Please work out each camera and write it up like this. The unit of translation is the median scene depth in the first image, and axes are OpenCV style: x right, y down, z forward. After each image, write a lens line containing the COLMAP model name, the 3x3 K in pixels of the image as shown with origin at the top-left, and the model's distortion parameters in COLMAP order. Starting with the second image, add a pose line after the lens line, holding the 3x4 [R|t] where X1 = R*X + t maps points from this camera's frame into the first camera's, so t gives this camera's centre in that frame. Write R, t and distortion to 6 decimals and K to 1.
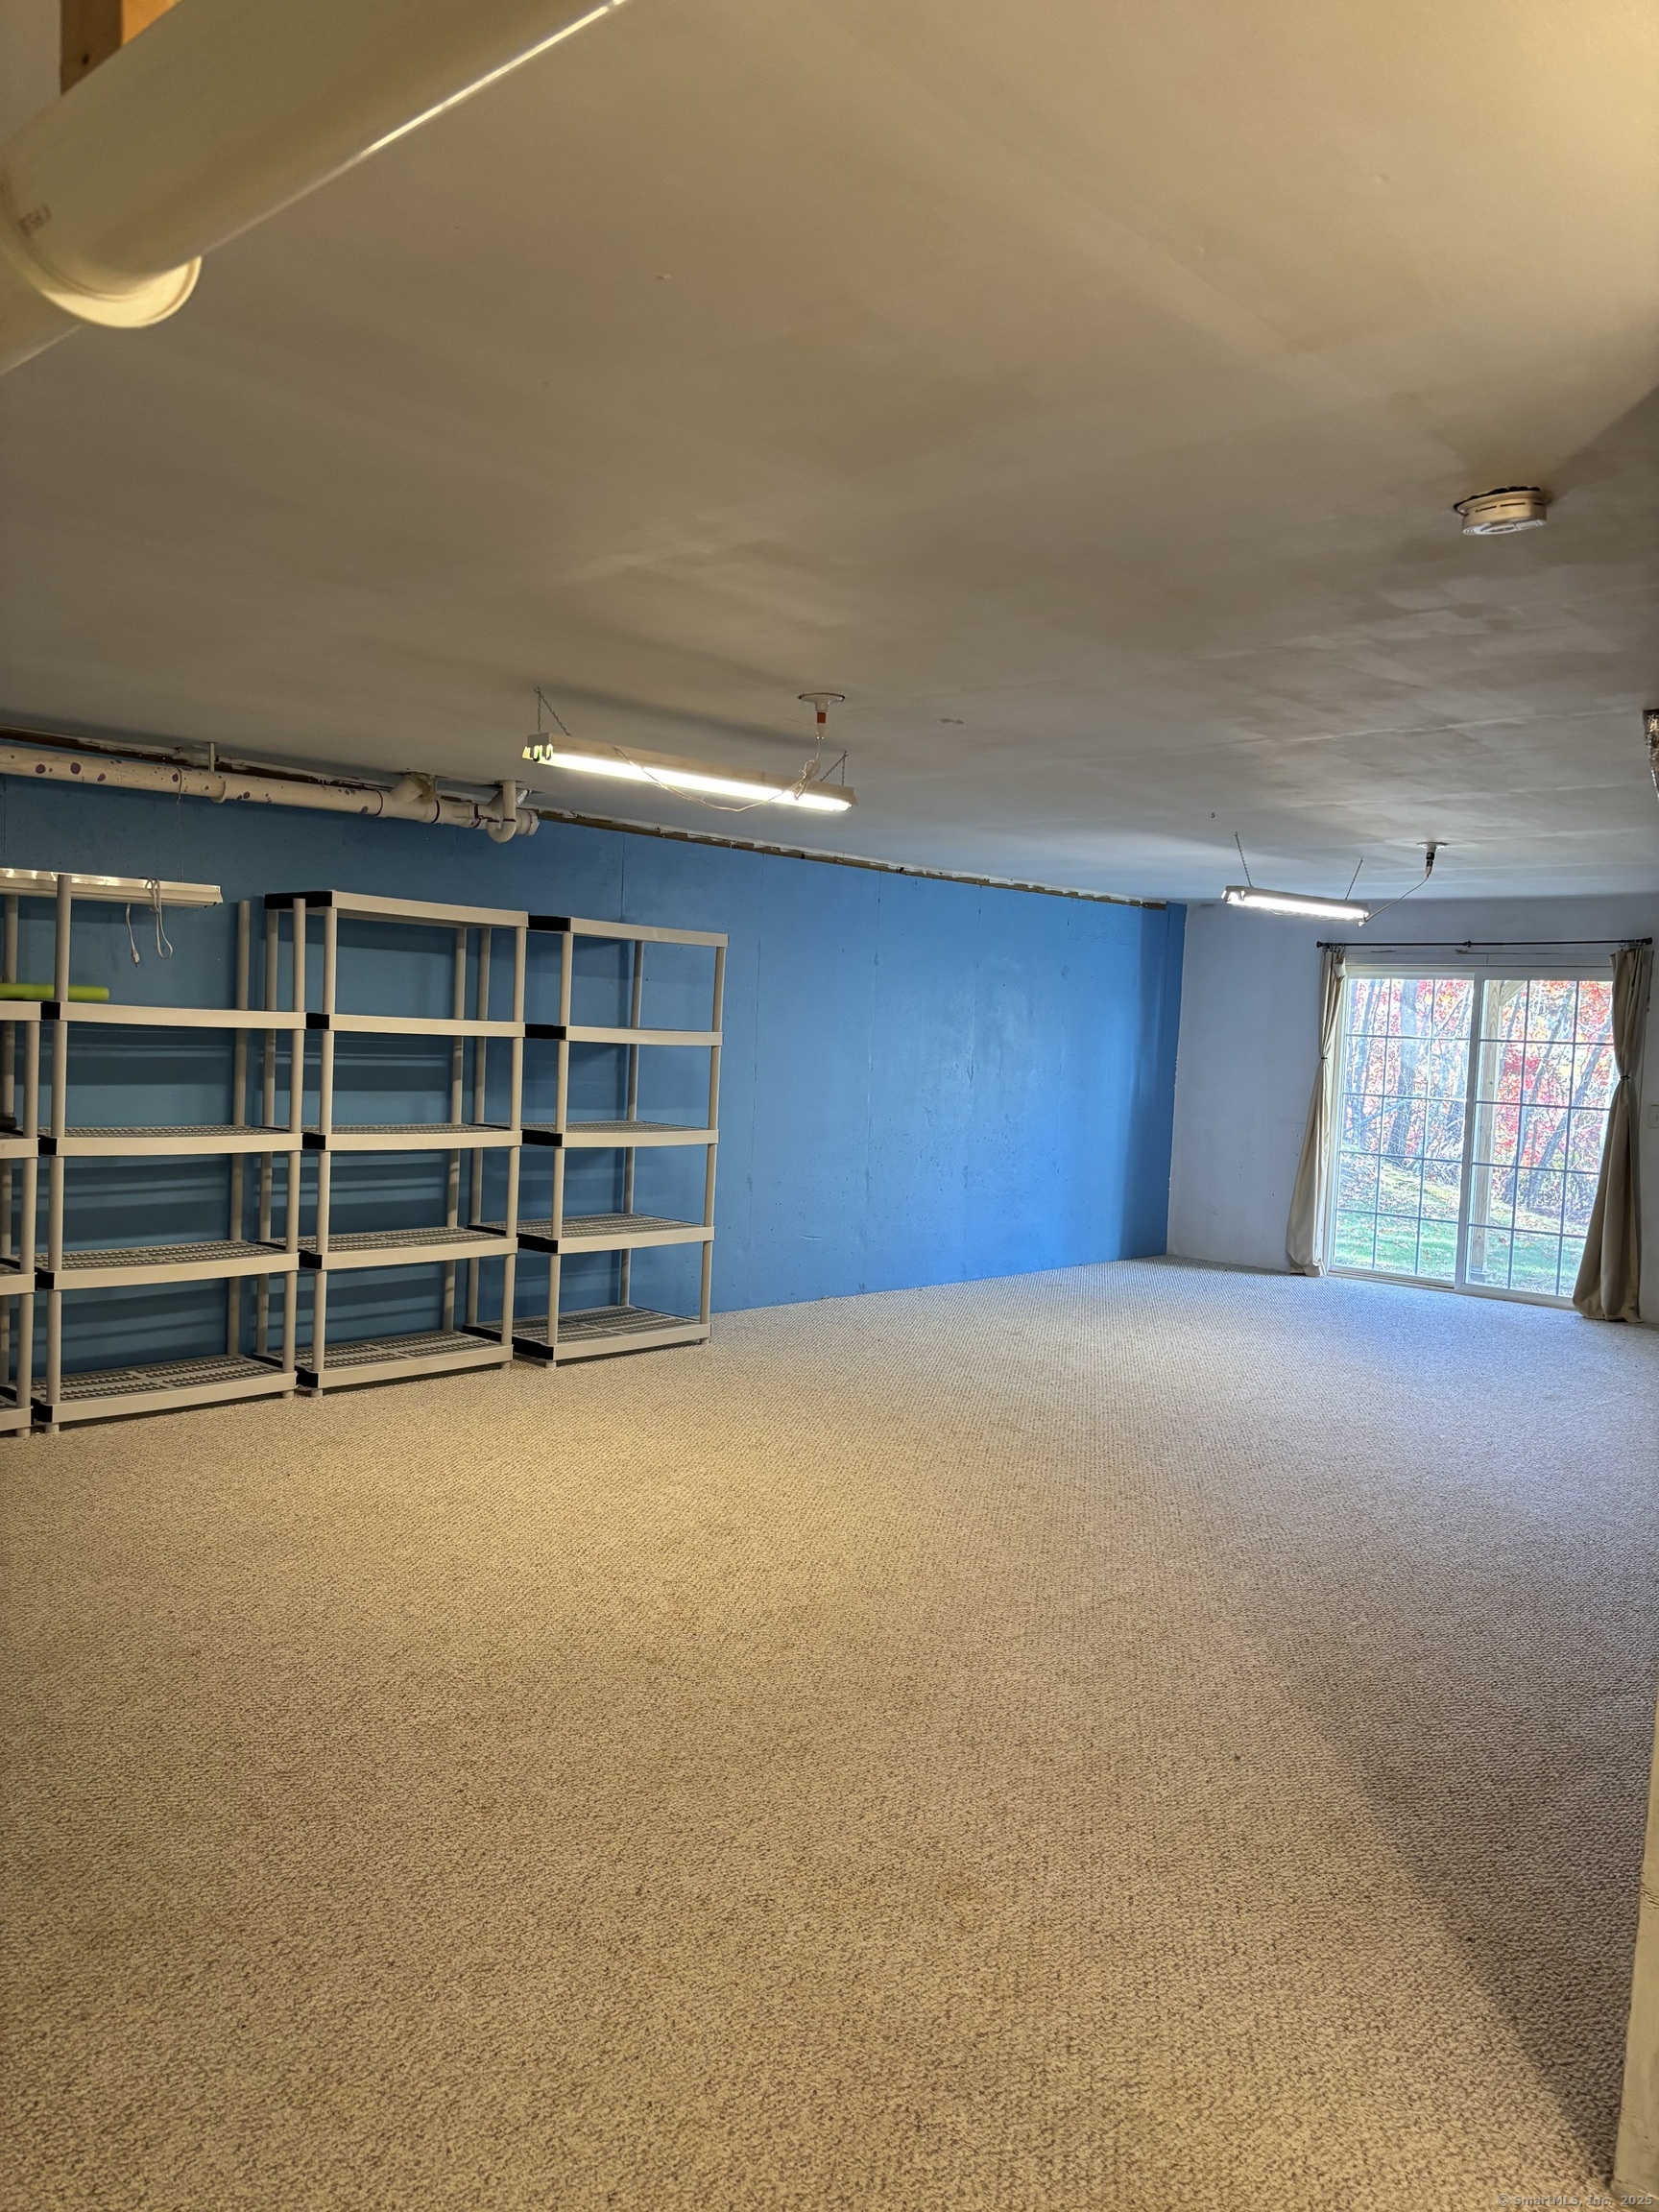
lens RADIAL K [[1674.5, 0, 832.7], [0, 1674.5, 1103.1], [0, 0, 1]] dist [0.063708, -0.068371]
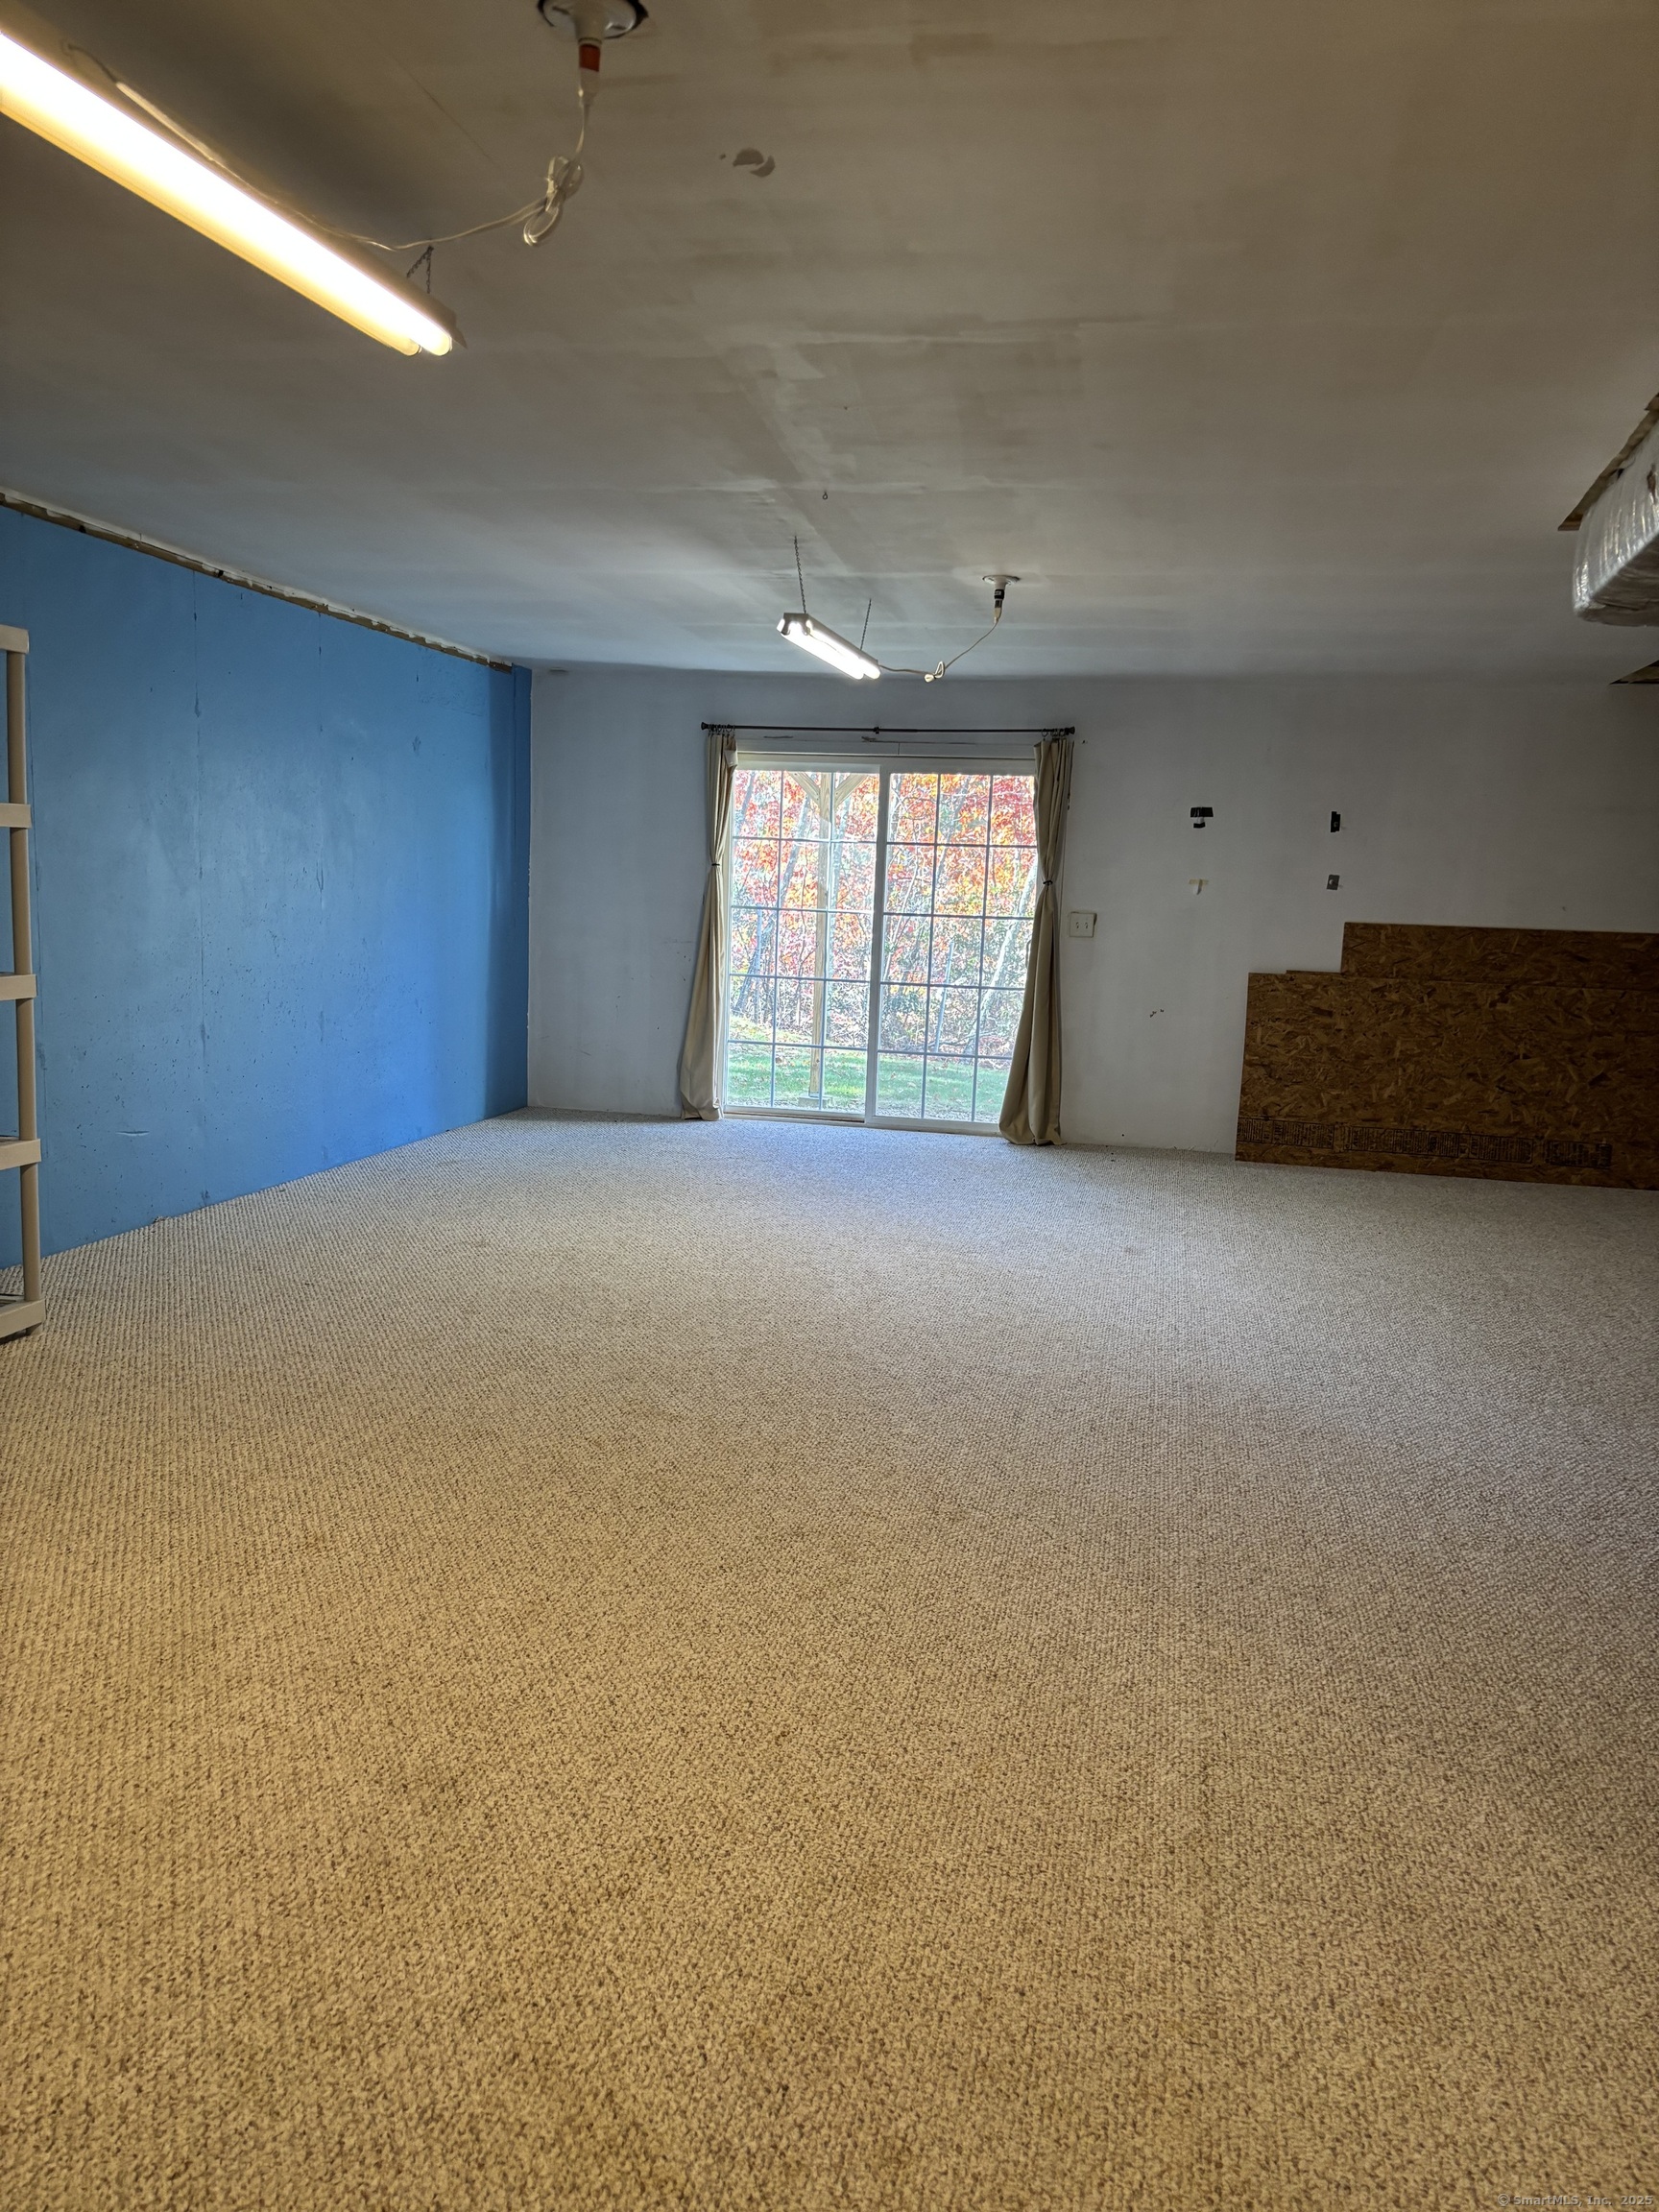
lens RADIAL K [[1674.5, 0, 846.3], [0, 1674.5, 1116.1], [0, 0, 1]] dist [0.063708, -0.068371]
pose [[0.859664, -0.078411, 0.504807, -0.097652], [0.020948, 0.992730, 0.118526, 0.000676], [-0.510431, -0.091318, 0.855057, 0.264384]]
